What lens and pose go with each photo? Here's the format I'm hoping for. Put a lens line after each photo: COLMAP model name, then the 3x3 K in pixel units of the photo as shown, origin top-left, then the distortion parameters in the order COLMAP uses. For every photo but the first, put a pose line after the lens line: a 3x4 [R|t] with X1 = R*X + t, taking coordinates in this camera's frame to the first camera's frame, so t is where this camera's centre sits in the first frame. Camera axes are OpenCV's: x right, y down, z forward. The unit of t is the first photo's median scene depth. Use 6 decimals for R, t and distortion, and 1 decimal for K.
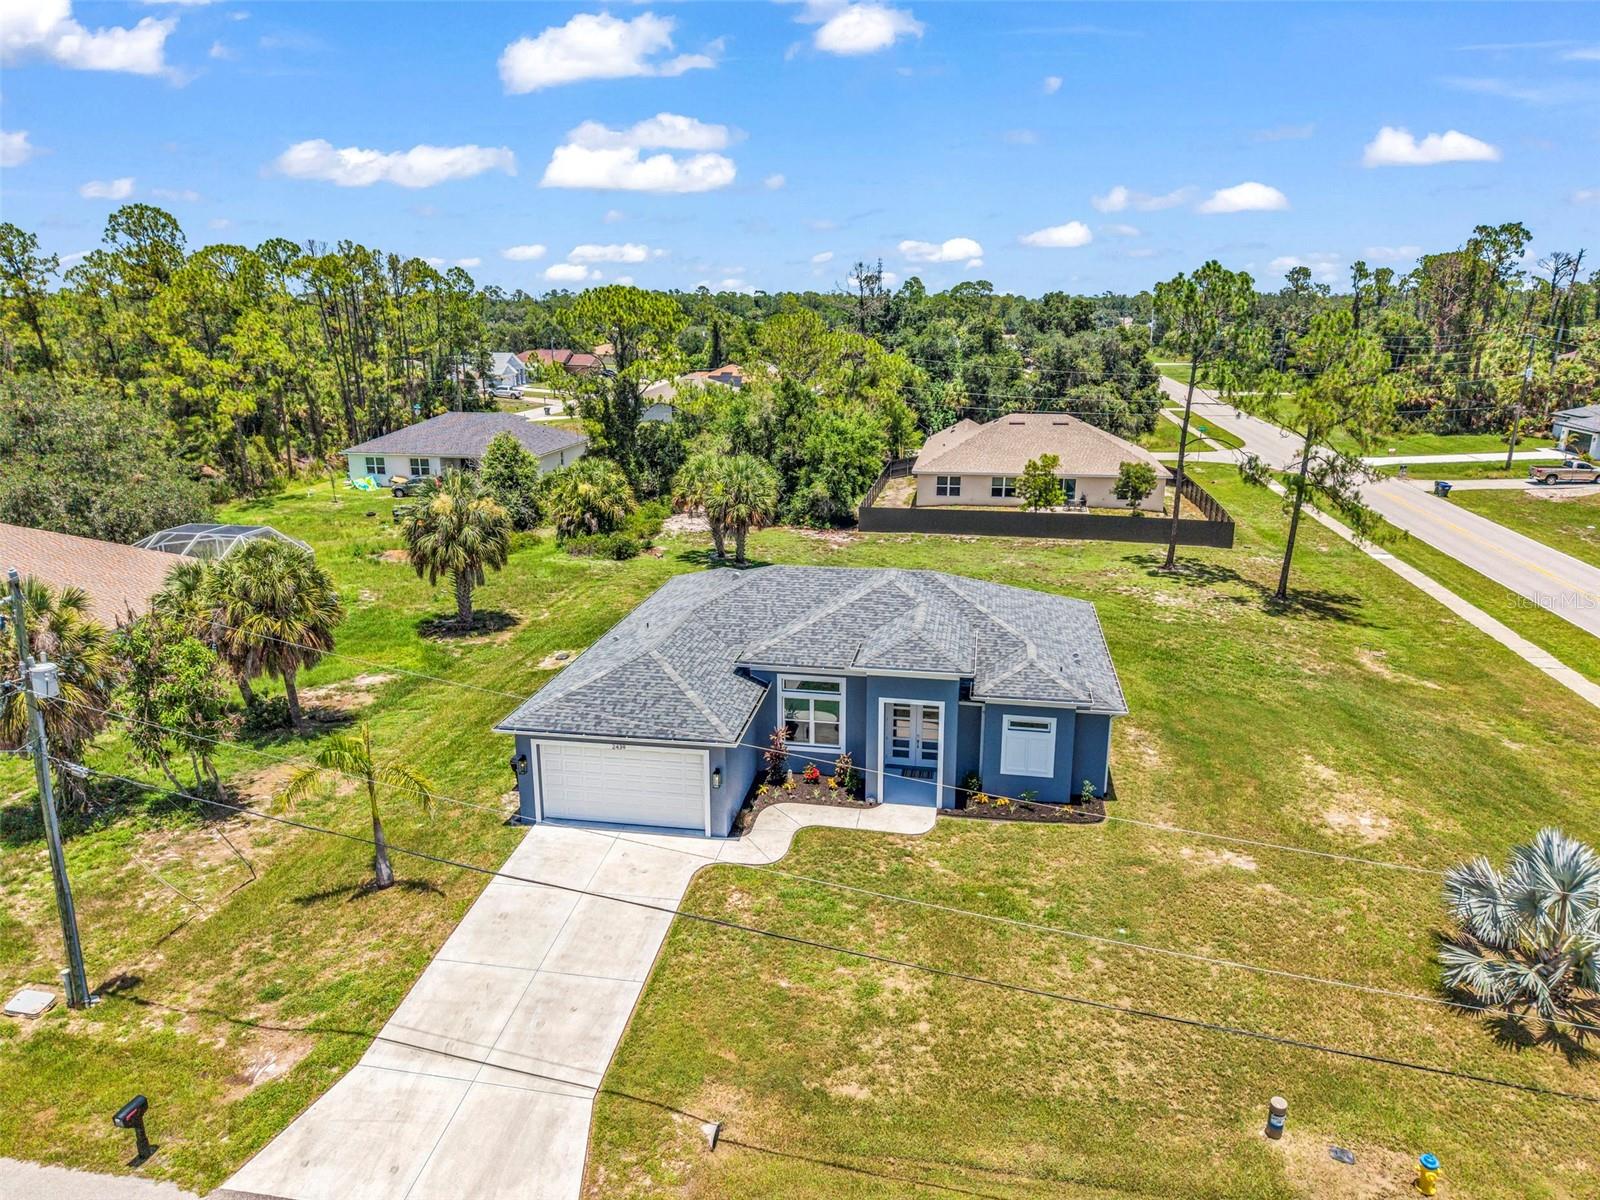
lens RADIAL K [[1068.3, 0, 800.0], [0, 1068.3, 600.0], [0, 0, 1]] dist [0.031108, -0.031050]
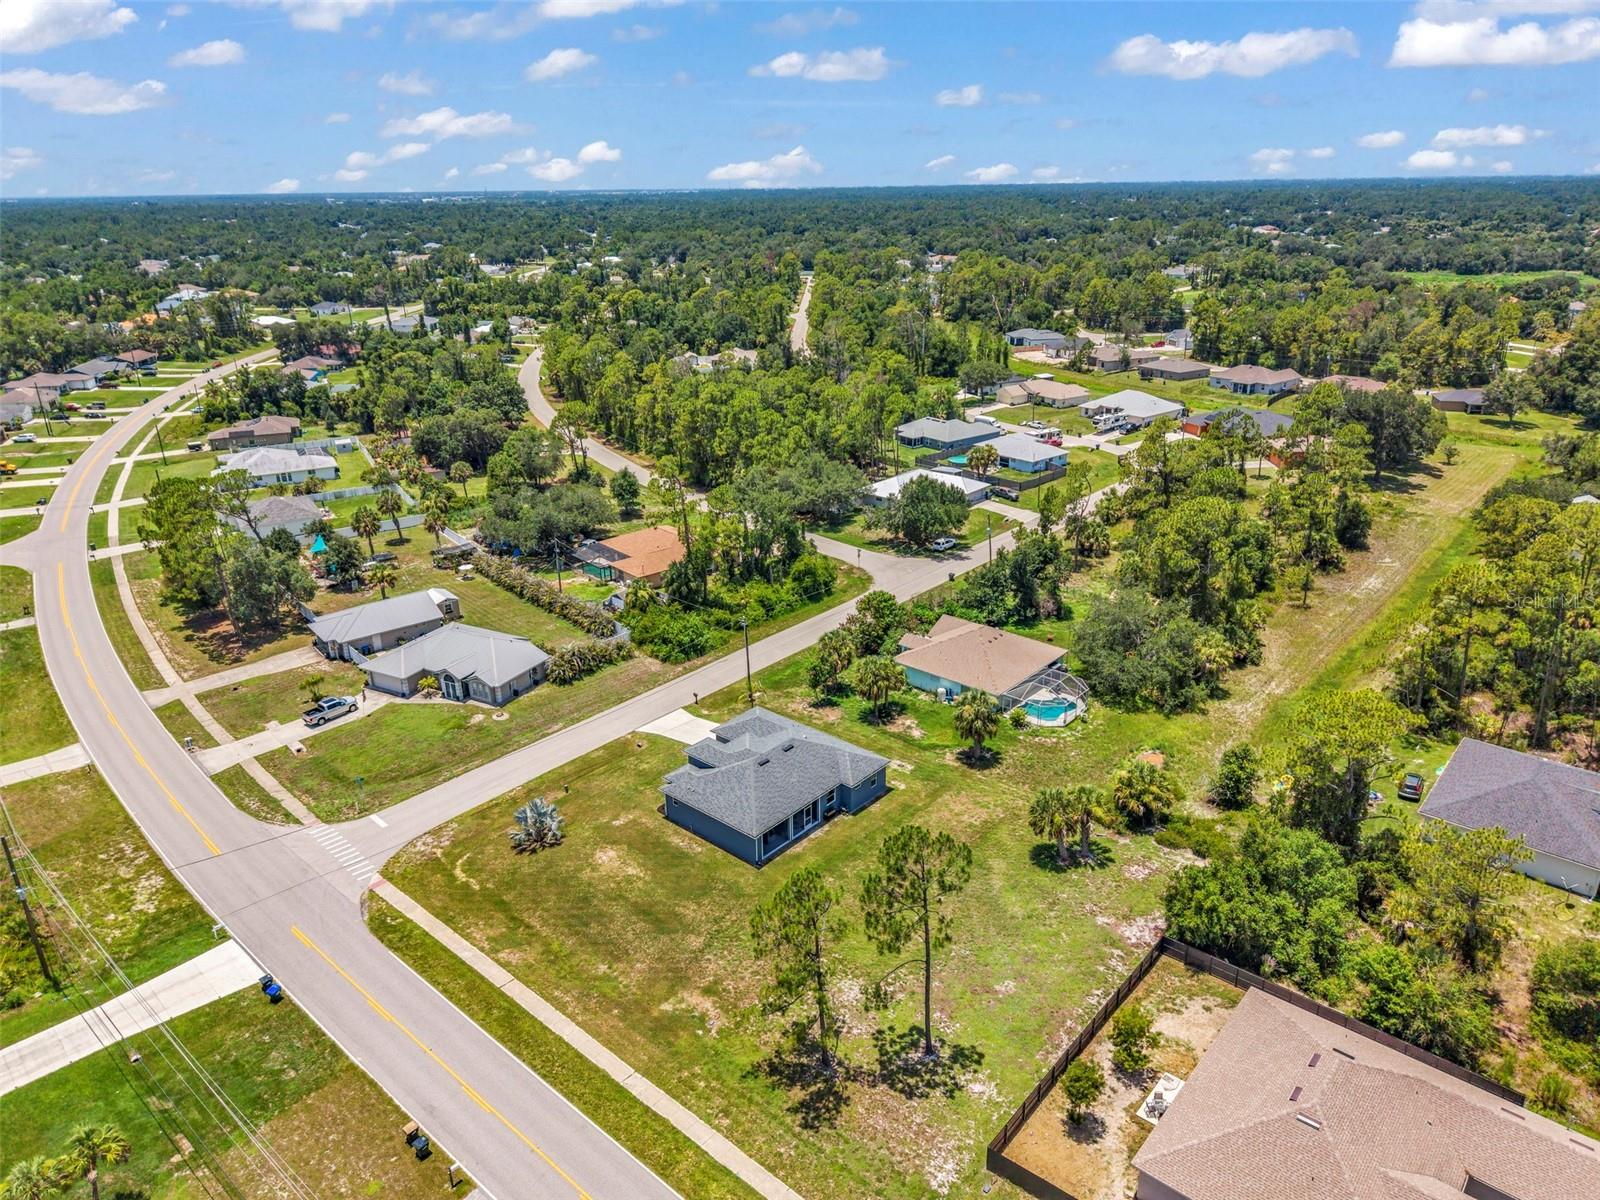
lens RADIAL K [[1054.3, 0, 799.6], [0, 1054.3, 626.9], [0, 0, 1]] dist [0.051666, -0.059157]
pose [[-0.520429, 0.339054, -0.783707, 2.356021], [-0.214247, 0.836586, 0.504204, -1.943791], [0.826590, 0.430309, -0.362742, 2.267477]]
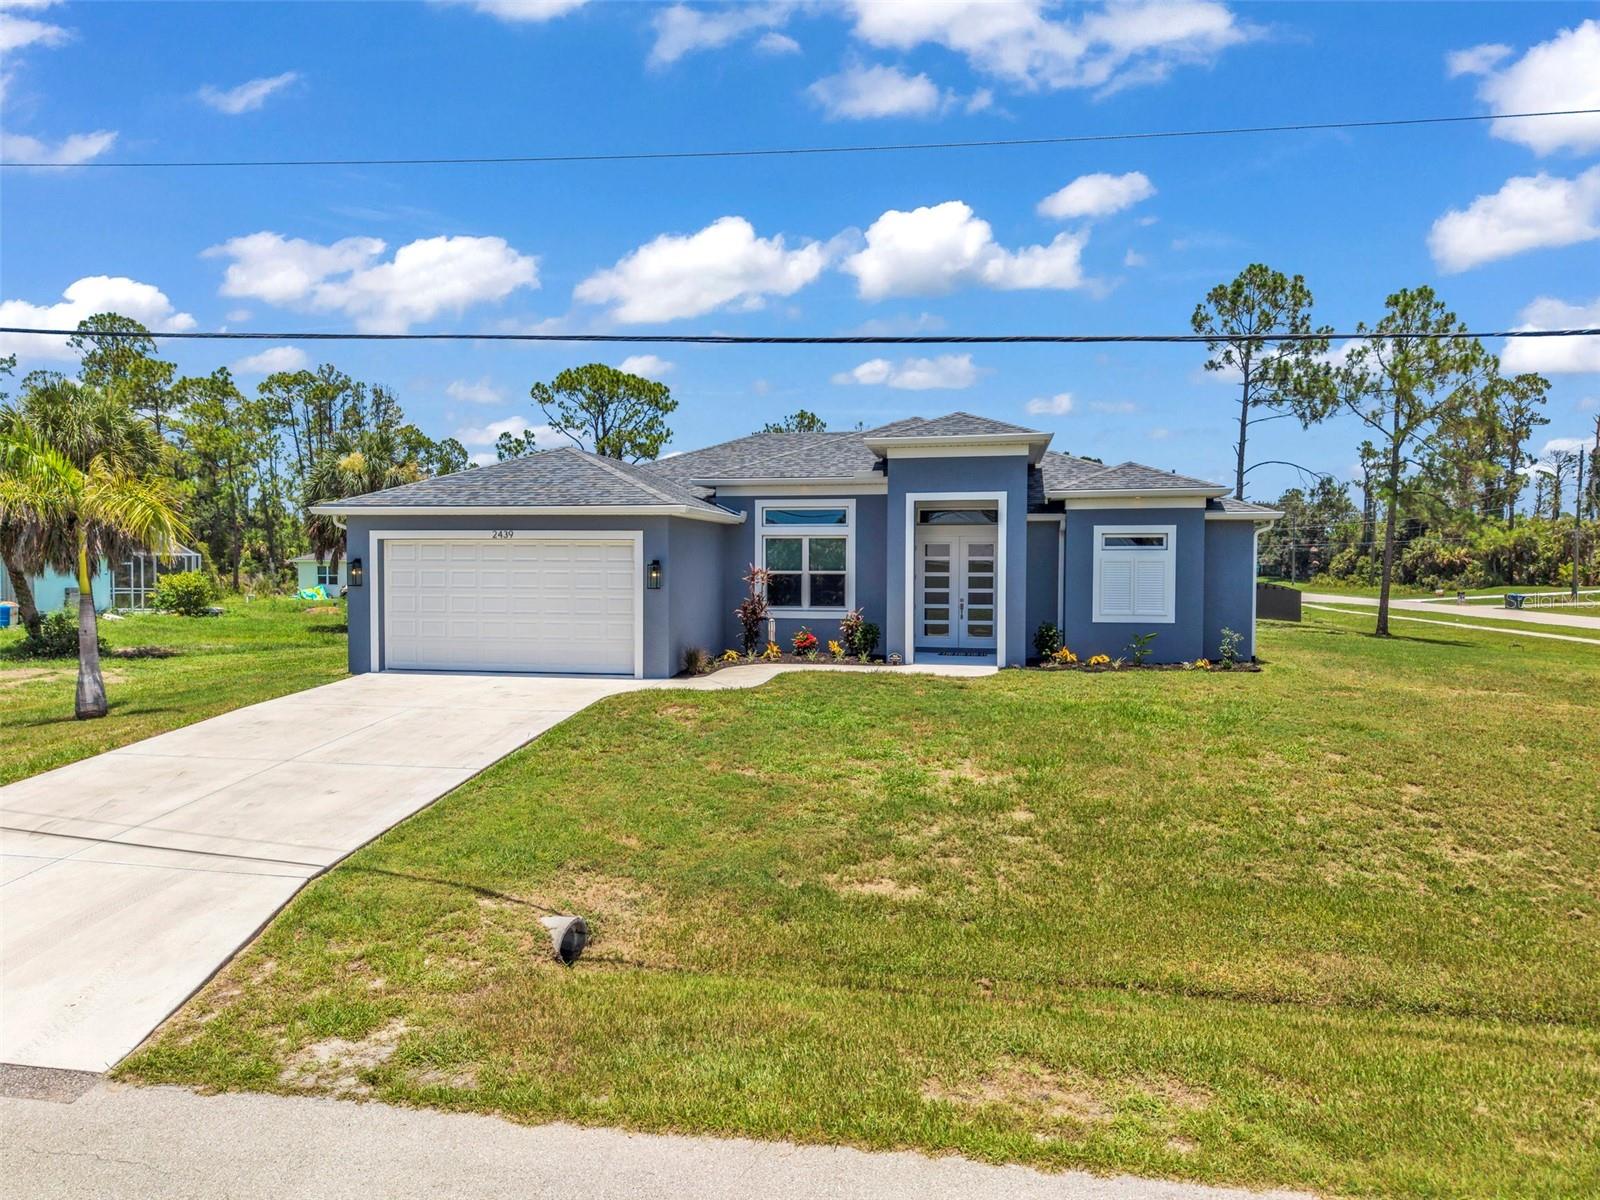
lens RADIAL K [[1068.3, 0, 800.0], [0, 1068.3, 600.0], [0, 0, 1]] dist [0.031108, -0.031050]
pose [[0.999991, 0.004263, -0.000672, 0.008779], [-0.004301, 0.971542, -0.236830, 0.317179], [-0.000357, 0.236831, 0.971551, 0.372577]]
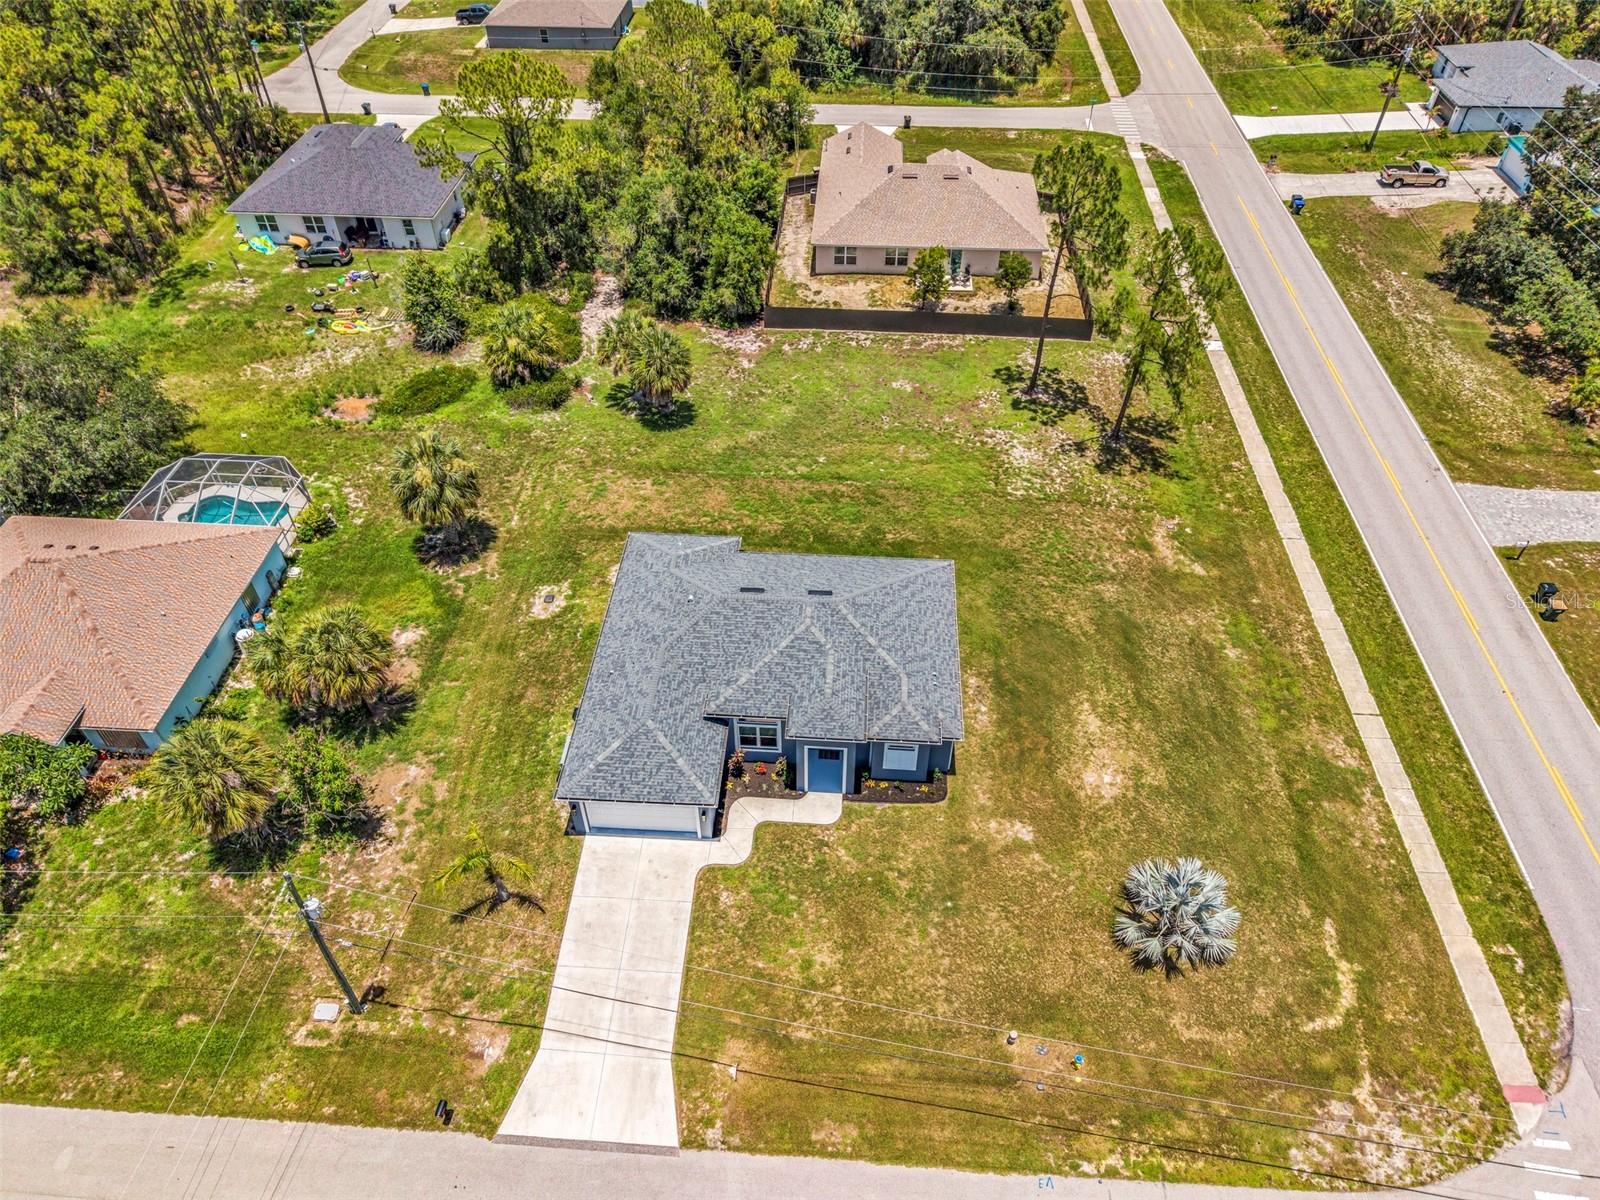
lens RADIAL K [[1075.0, 0, 798.2], [0, 1075.0, 591.1], [0, 0, 1]] dist [0.032392, -0.030299]
pose [[0.994309, -0.074655, 0.076007, -0.033869], [0.030290, 0.882072, 0.470140, -0.826432], [-0.102142, -0.465162, 0.879313, -0.239915]]
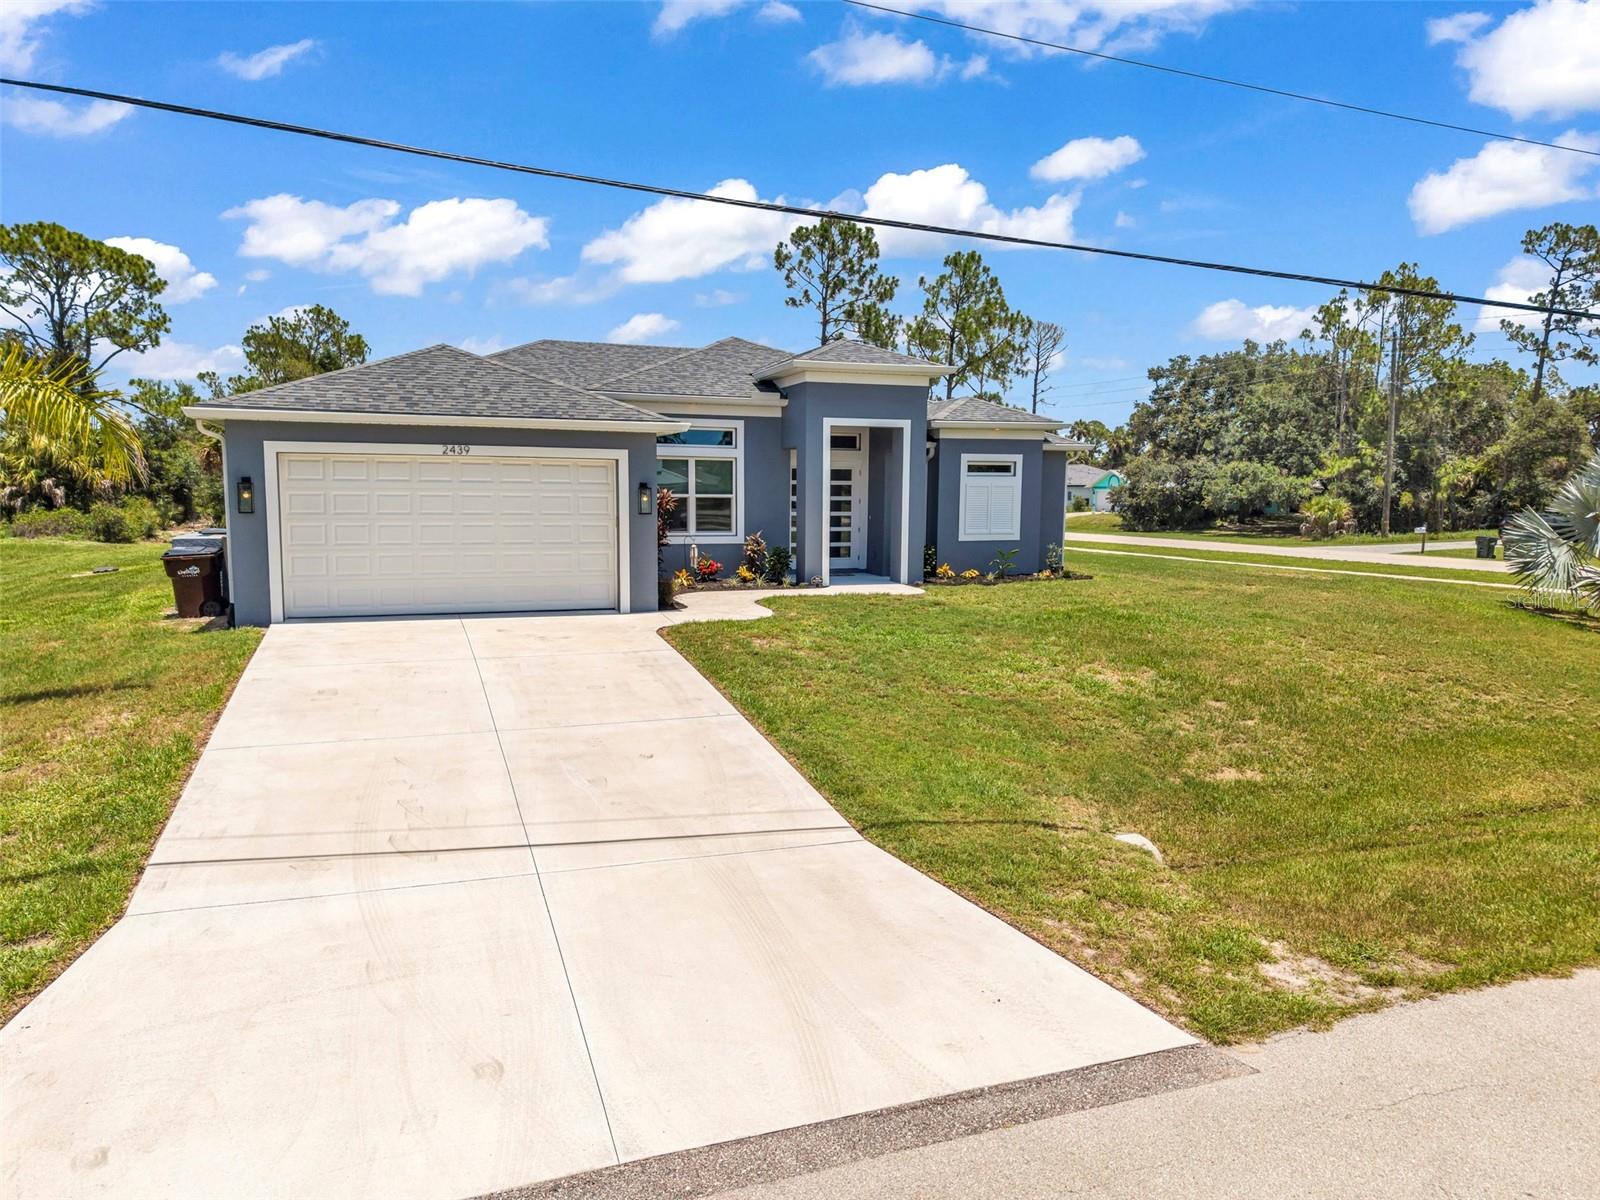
lens RADIAL K [[1065.6, 0, 798.5], [0, 1065.6, 602.4], [0, 0, 1]] dist [0.055020, -0.061808]
pose [[0.864032, -0.045728, 0.501356, -0.285746], [0.126833, 0.983516, -0.128876, 0.294897], [-0.487199, 0.174941, 0.855589, 0.453001]]
